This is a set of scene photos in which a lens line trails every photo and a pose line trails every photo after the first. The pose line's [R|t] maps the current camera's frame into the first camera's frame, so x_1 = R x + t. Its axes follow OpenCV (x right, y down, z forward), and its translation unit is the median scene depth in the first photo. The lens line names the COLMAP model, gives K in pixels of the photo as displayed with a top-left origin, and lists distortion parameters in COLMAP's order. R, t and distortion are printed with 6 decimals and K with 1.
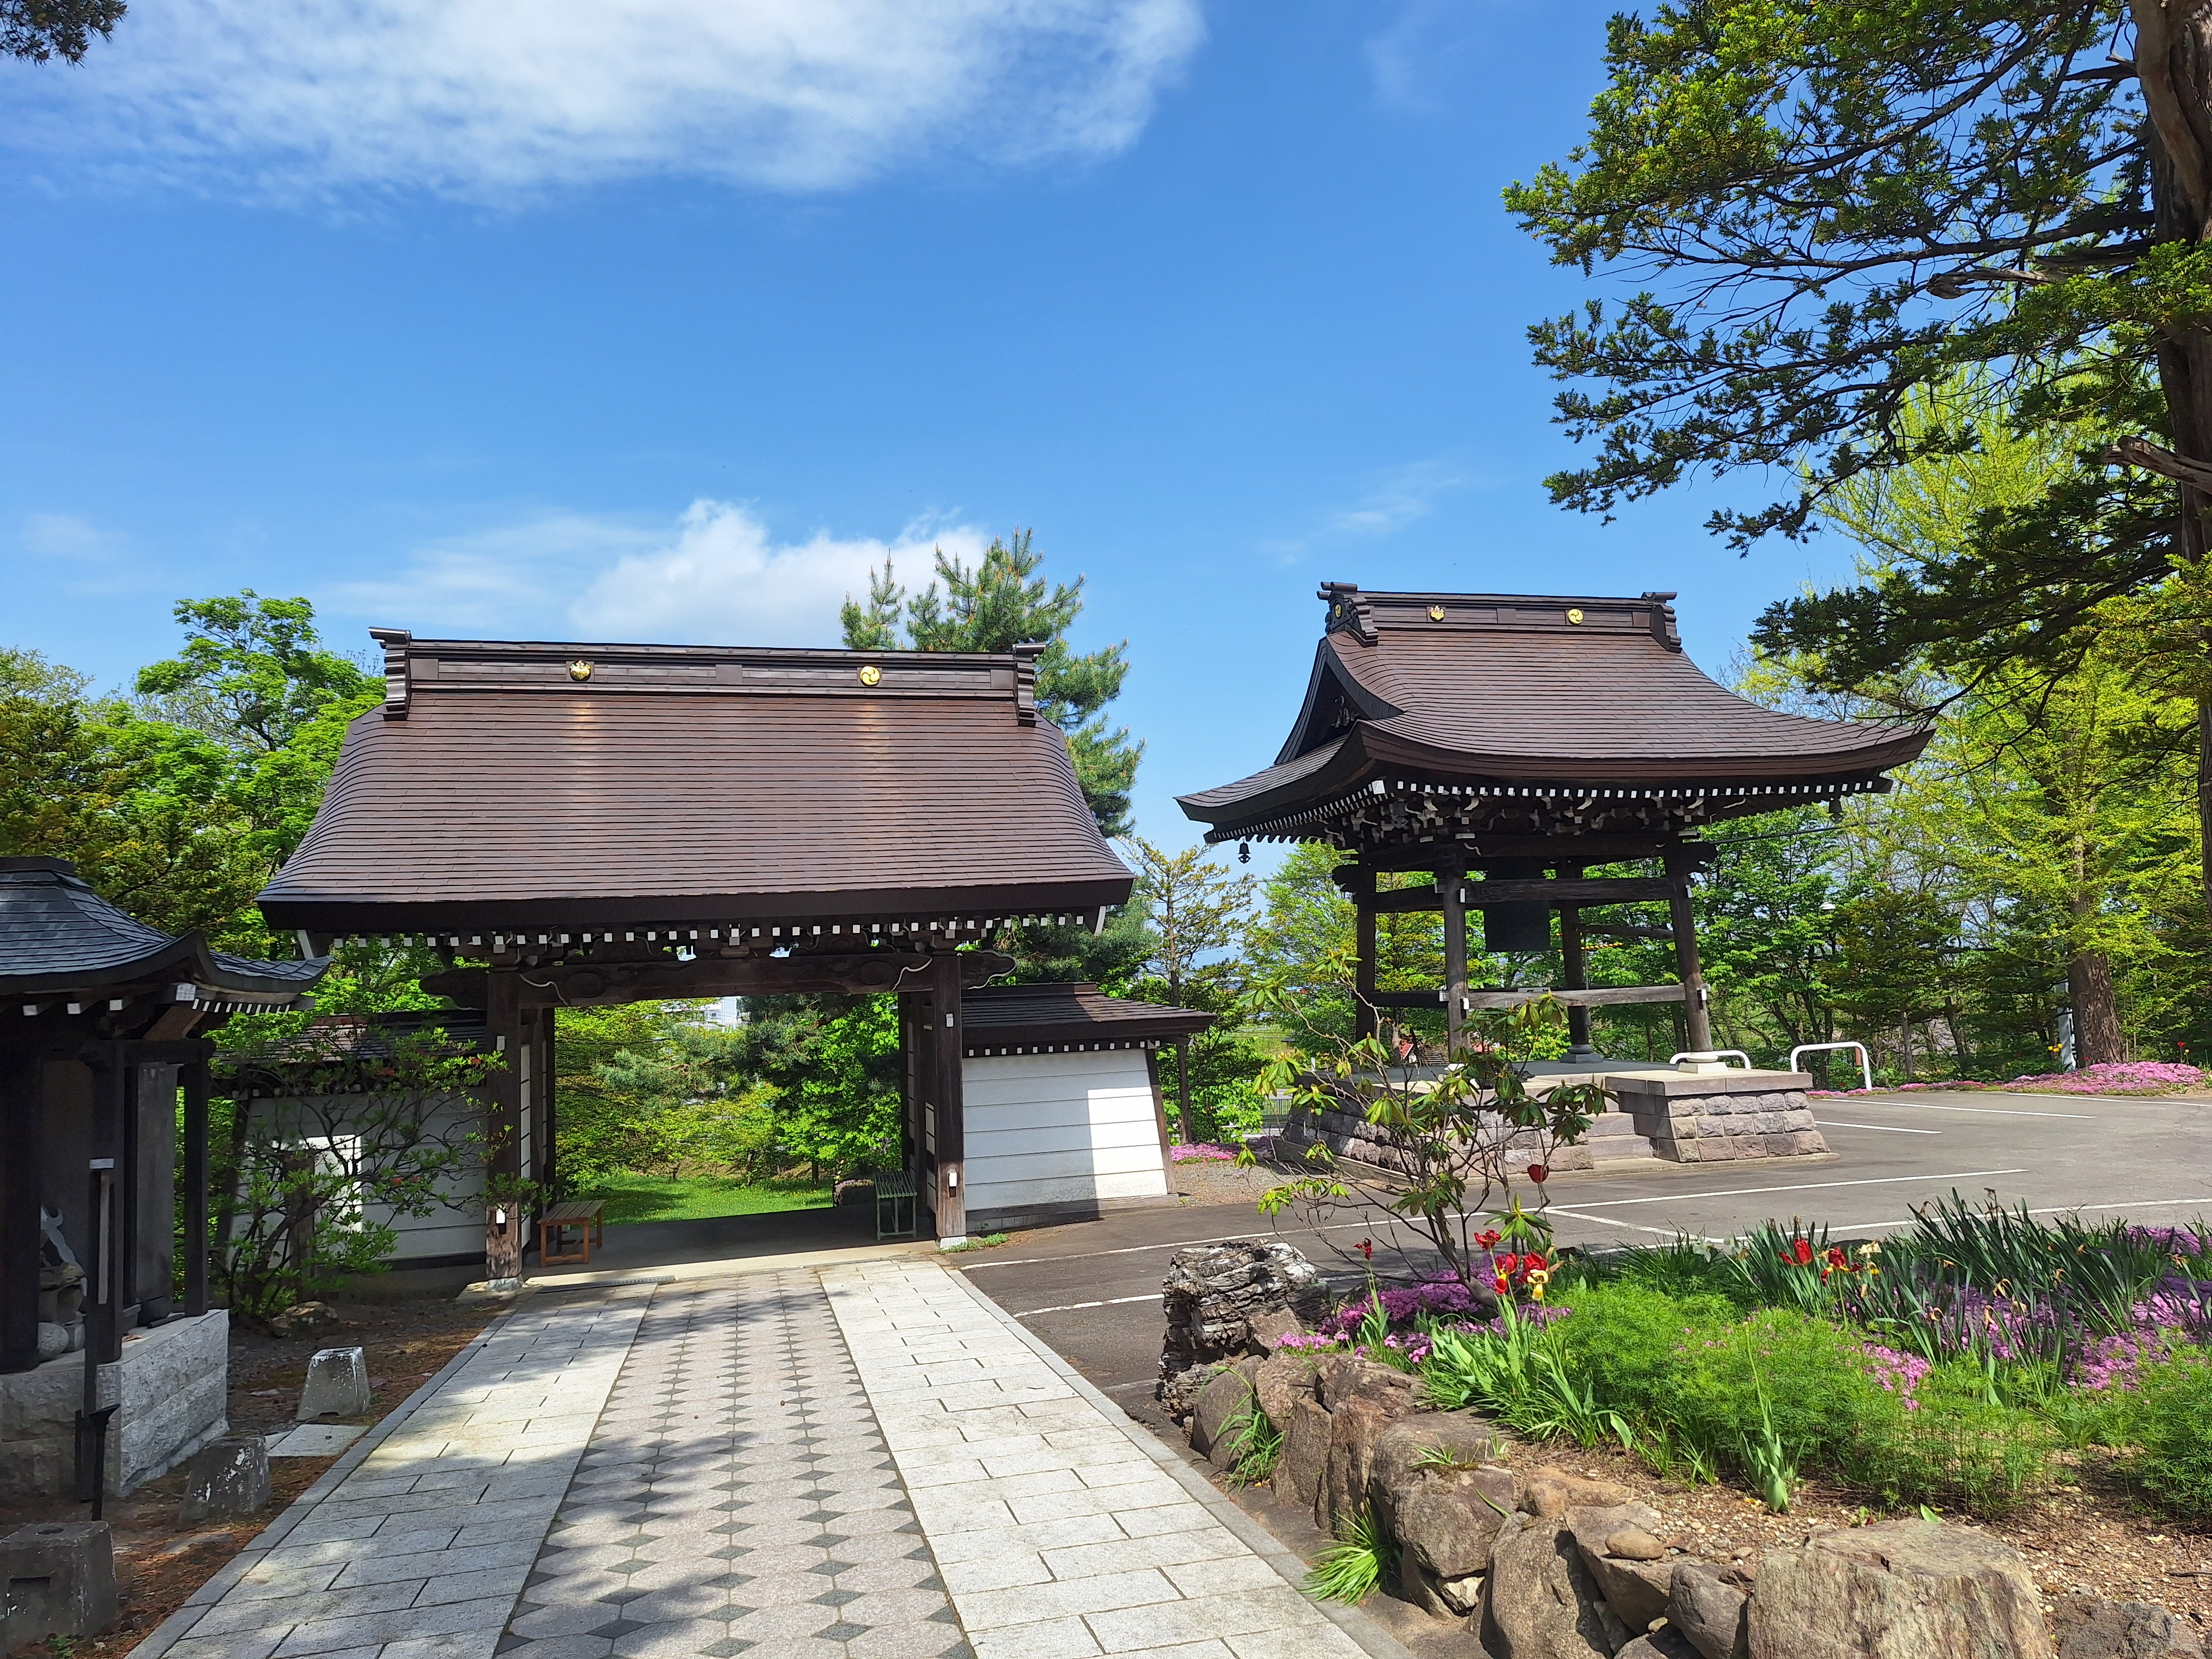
lens RADIAL K [[1529.4, 0, 1106.6], [0, 1529.4, 839.1], [0, 0, 1]] dist [0.082222, -0.085565]
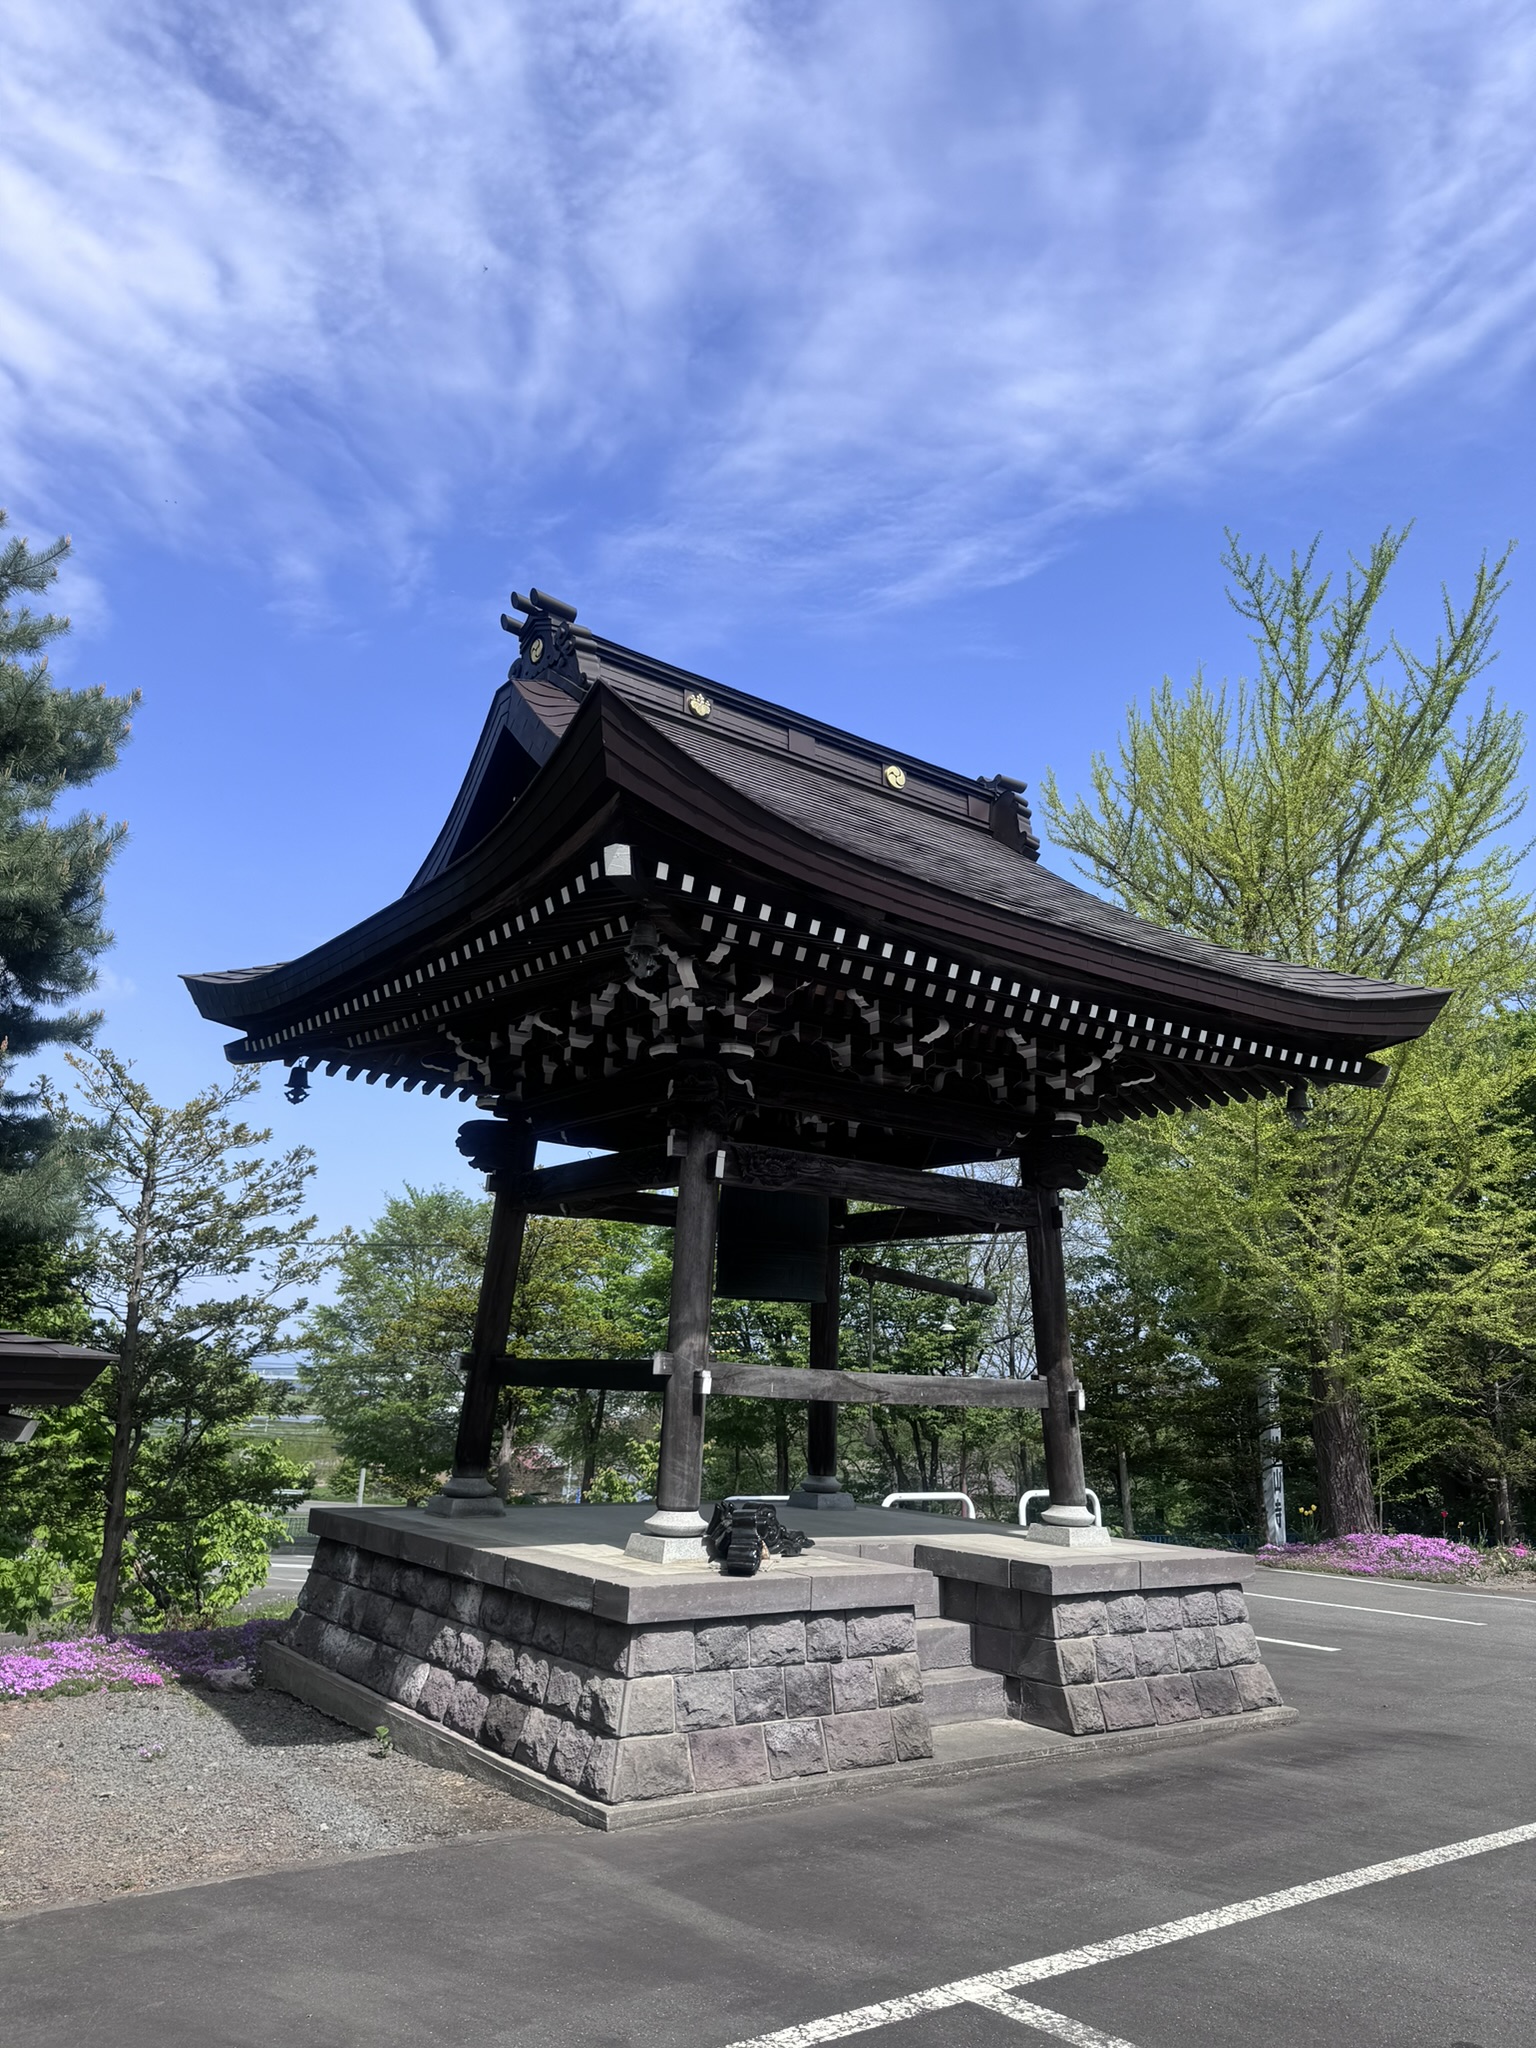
lens RADIAL K [[1477.6, 0, 768.0], [0, 1477.6, 1024.0], [0, 0, 1]] dist [0.173953, -0.326699]
pose [[0.925344, 0.157762, 0.344746, 0.062365], [-0.105368, 0.980502, -0.165874, 0.063912], [-0.364192, 0.117165, 0.923924, 0.479904]]
